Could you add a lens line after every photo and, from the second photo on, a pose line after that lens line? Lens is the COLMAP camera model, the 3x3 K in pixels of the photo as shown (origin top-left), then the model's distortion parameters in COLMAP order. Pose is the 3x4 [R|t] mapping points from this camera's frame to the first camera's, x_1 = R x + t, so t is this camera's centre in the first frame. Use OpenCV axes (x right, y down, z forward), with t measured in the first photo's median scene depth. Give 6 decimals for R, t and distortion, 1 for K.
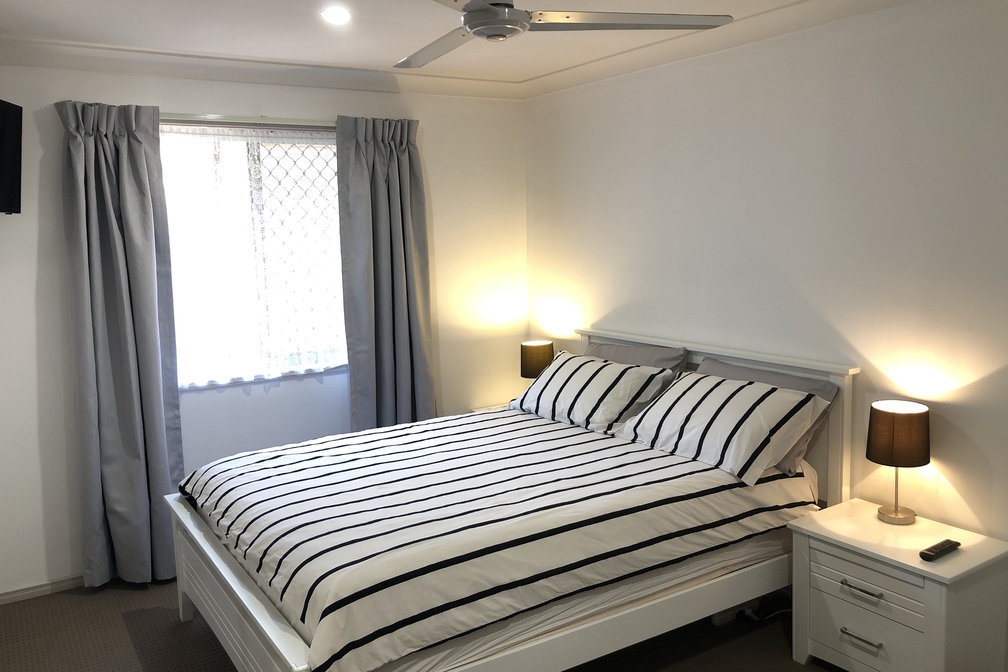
lens RADIAL K [[823.7, 0, 502.4], [0, 823.7, 333.4], [0, 0, 1]] dist [0.028717, -0.046649]
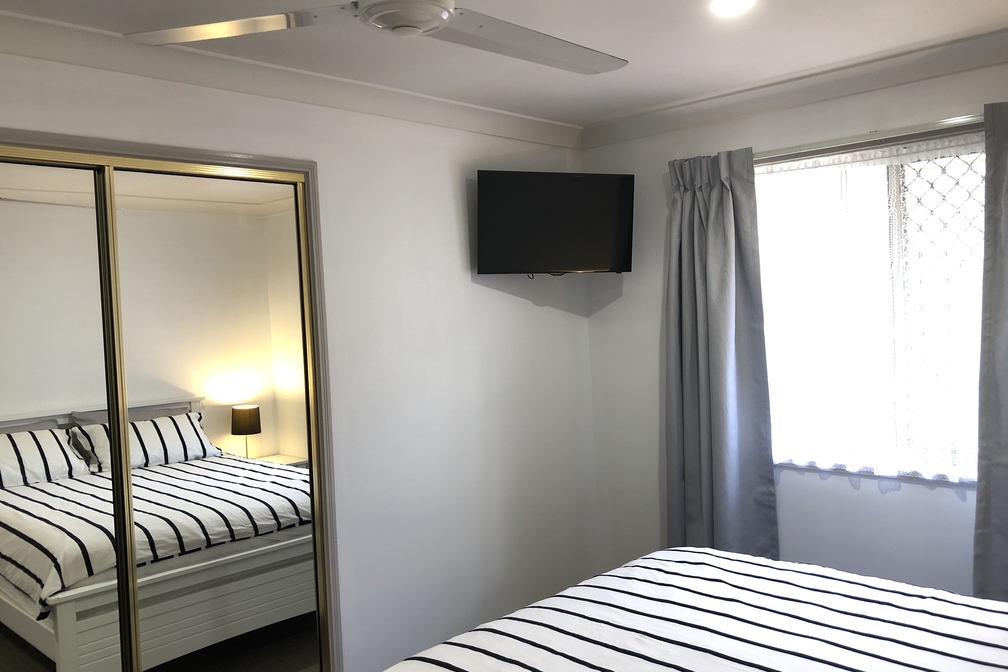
lens RADIAL K [[823.7, 0, 502.8], [0, 823.7, 334.8], [0, 0, 1]] dist [0.028717, -0.046649]
pose [[0.229263, 0.049409, -0.972110, 0.438816], [-0.087176, 0.995740, 0.030050, -0.078160], [0.969453, 0.077855, 0.232593, 0.577176]]
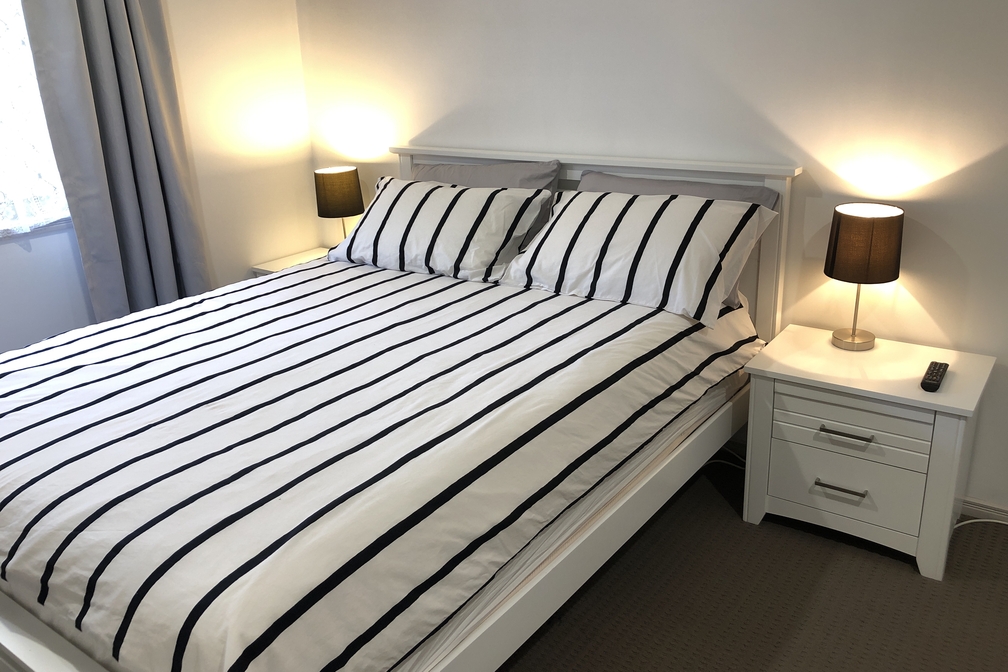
lens RADIAL K [[823.7, 0, 504.1], [0, 823.7, 339.6], [0, 0, 1]] dist [0.028717, -0.046649]
pose [[0.930642, -0.132572, 0.341071, -0.124756], [0.060163, 0.974816, 0.214743, 0.013212], [-0.360951, -0.179329, 0.915181, 0.298820]]
